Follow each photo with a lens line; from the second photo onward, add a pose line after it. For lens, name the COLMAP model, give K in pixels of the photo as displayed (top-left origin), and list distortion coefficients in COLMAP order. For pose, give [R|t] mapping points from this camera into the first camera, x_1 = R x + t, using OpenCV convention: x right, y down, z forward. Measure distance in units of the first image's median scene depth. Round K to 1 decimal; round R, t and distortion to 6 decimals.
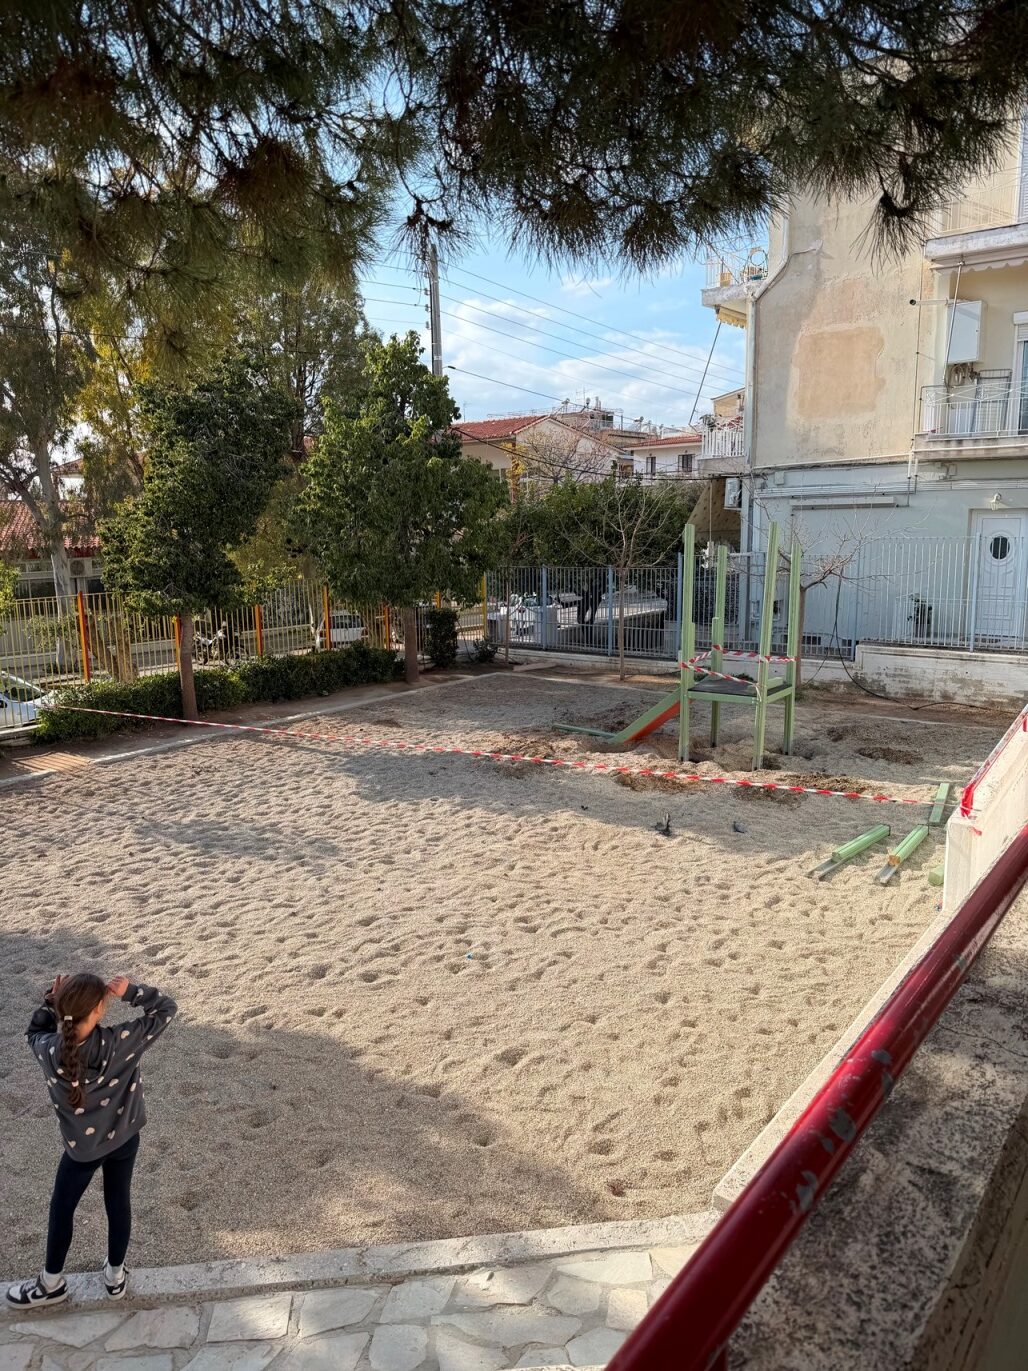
lens RADIAL K [[962.5, 0, 504.8], [0, 962.5, 680.4], [0, 0, 1]] dist [0.066924, -0.086829]
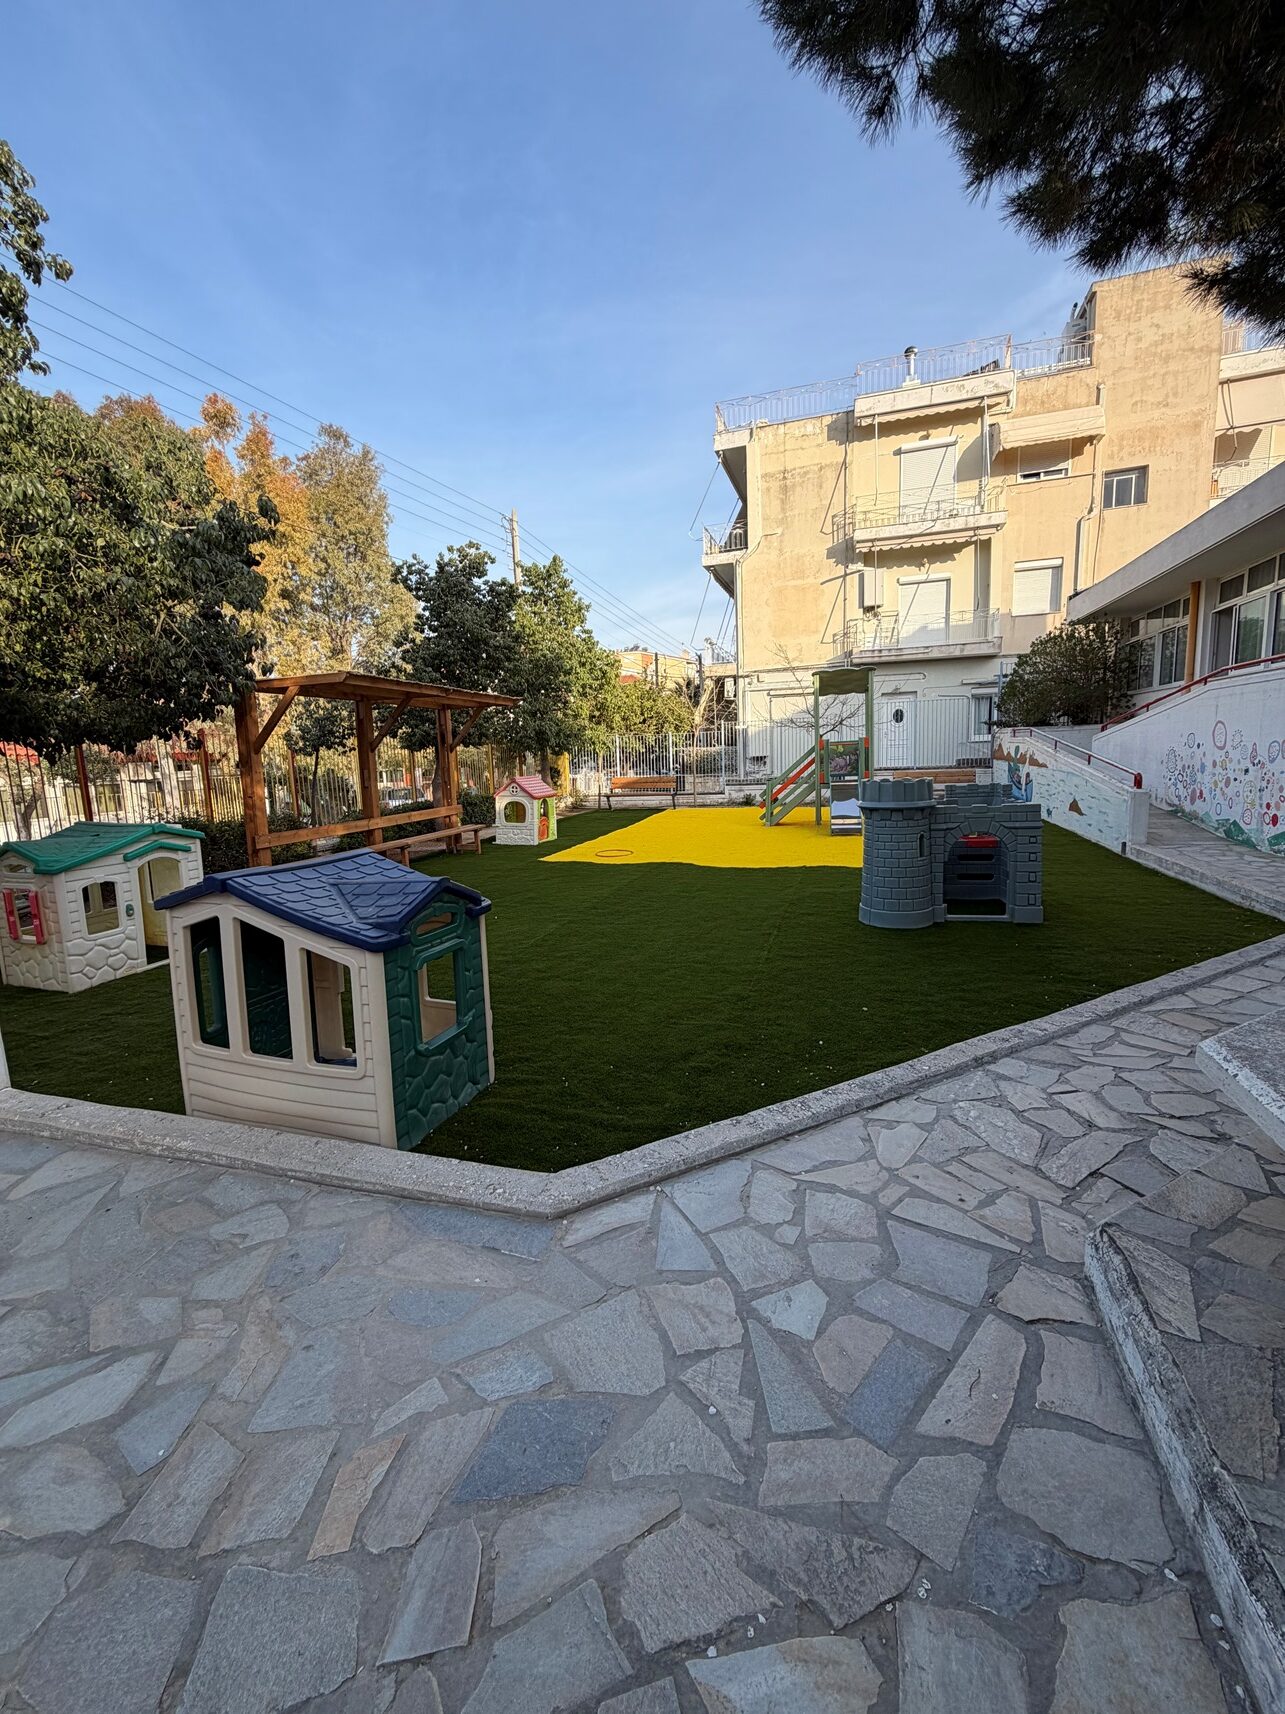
lens RADIAL K [[679.1, 0, 647.8], [0, 679.1, 852.2], [0, 0, 1]] dist [-0.000724, 0.000033]
pose [[0.932811, -0.067710, 0.353949, -0.351048], [0.077654, 0.996883, -0.013950, 0.086438], [-0.351901, 0.040498, 0.935161, 0.066323]]
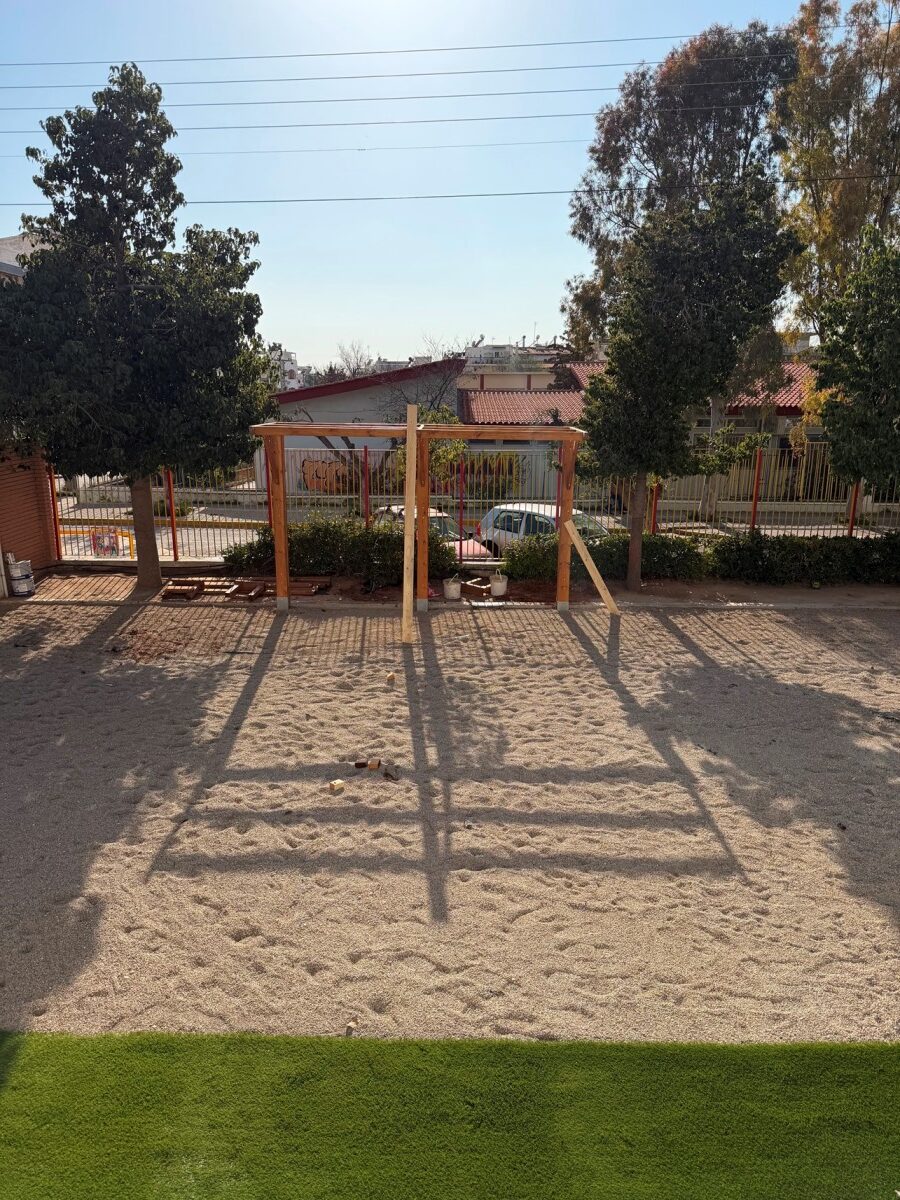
lens RADIAL K [[842.5, 0, 441.9], [0, 842.5, 600.2], [0, 0, 1]] dist [0.066924, -0.086829]
pose [[0.611127, 0.215502, -0.761631, 0.196694], [-0.147177, 0.976382, 0.158171, -0.046266], [0.777729, 0.015432, 0.628410, 0.274617]]
